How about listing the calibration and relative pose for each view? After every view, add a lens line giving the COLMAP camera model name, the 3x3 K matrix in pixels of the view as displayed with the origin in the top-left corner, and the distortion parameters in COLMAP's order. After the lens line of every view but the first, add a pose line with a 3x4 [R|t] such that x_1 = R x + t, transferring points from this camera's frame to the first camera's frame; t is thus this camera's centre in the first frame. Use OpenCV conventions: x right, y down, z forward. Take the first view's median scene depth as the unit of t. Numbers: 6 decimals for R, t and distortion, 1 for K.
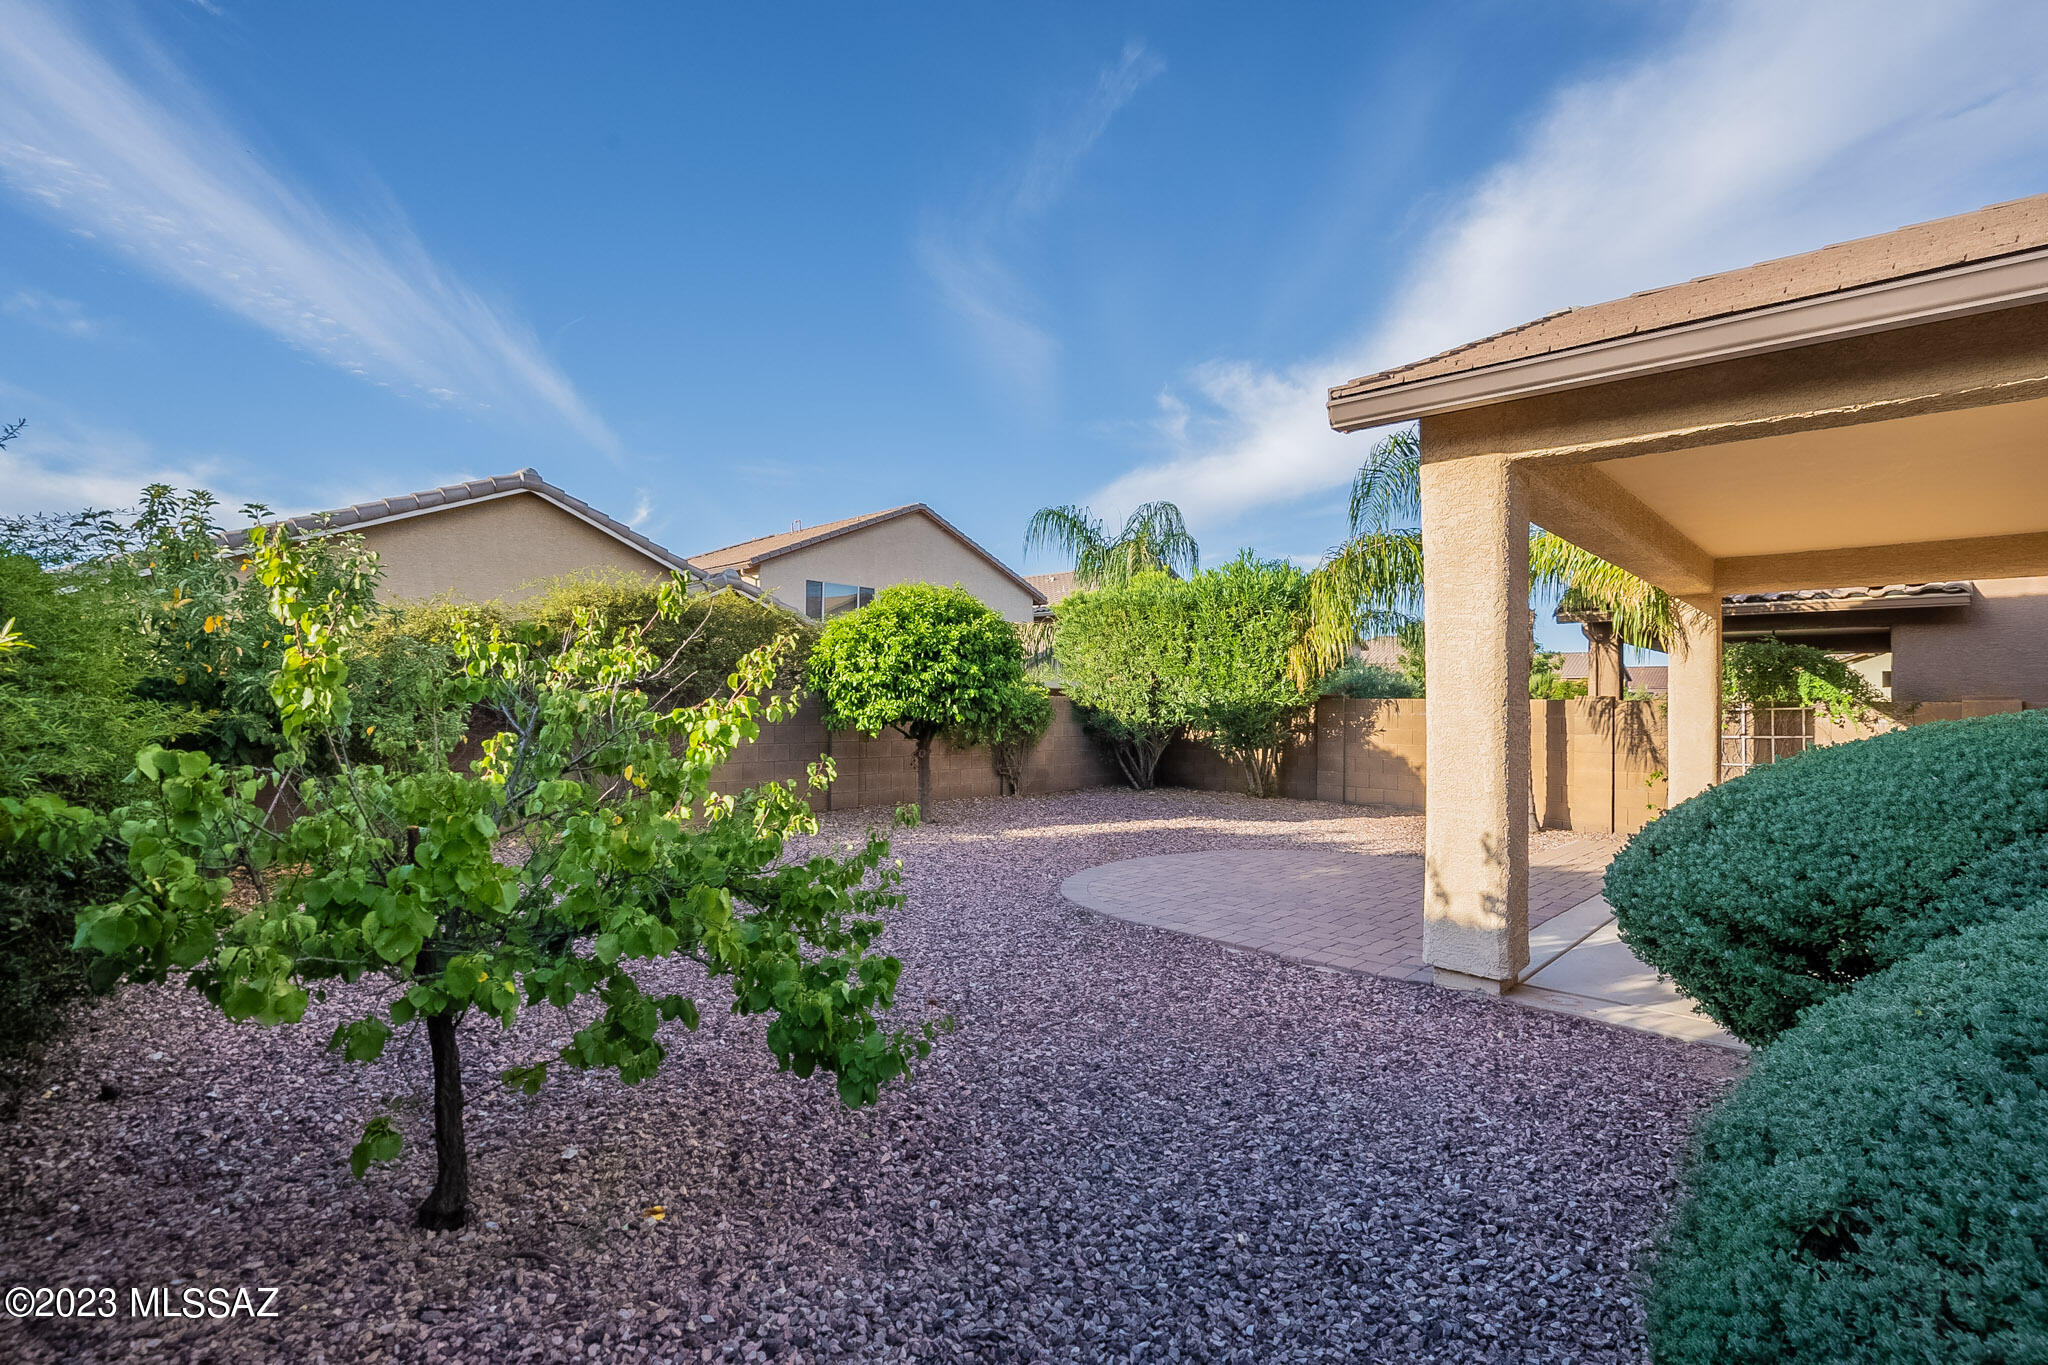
lens RADIAL K [[924.7, 0, 1026.1], [0, 924.7, 691.7], [0, 0, 1]] dist [-0.000426, -0.000029]
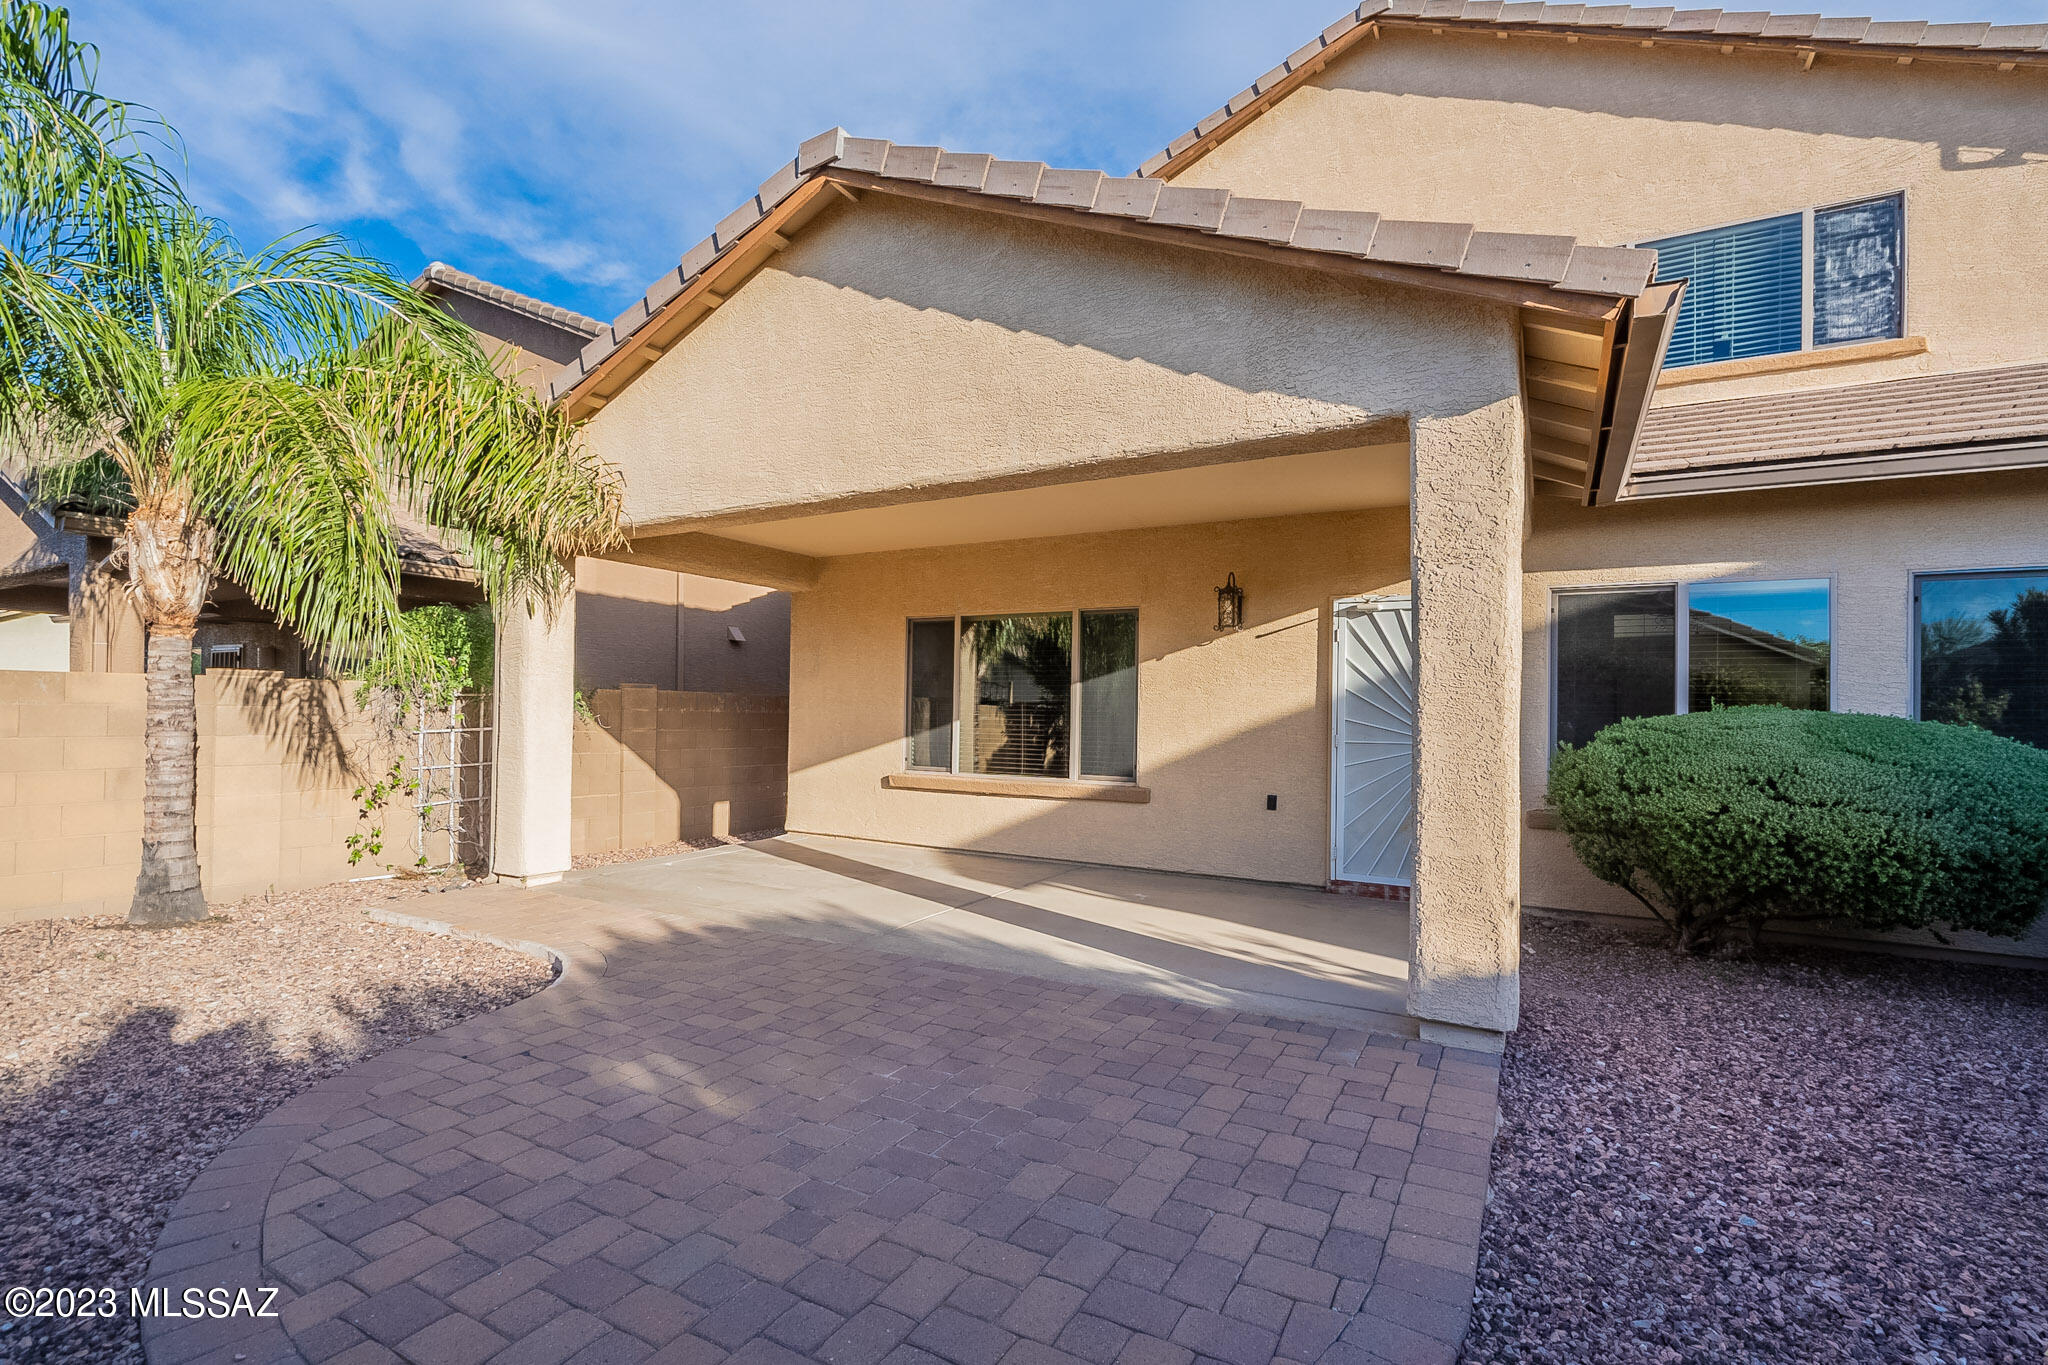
lens RADIAL K [[924.7, 0, 1027.4], [0, 924.7, 691.8], [0, 0, 1]] dist [-0.000426, -0.000029]
pose [[-0.195347, 0.008949, 0.980693, -0.094938], [-0.026466, 0.999546, -0.014393, 0.013817], [-0.980377, -0.028766, -0.195022, 0.635427]]
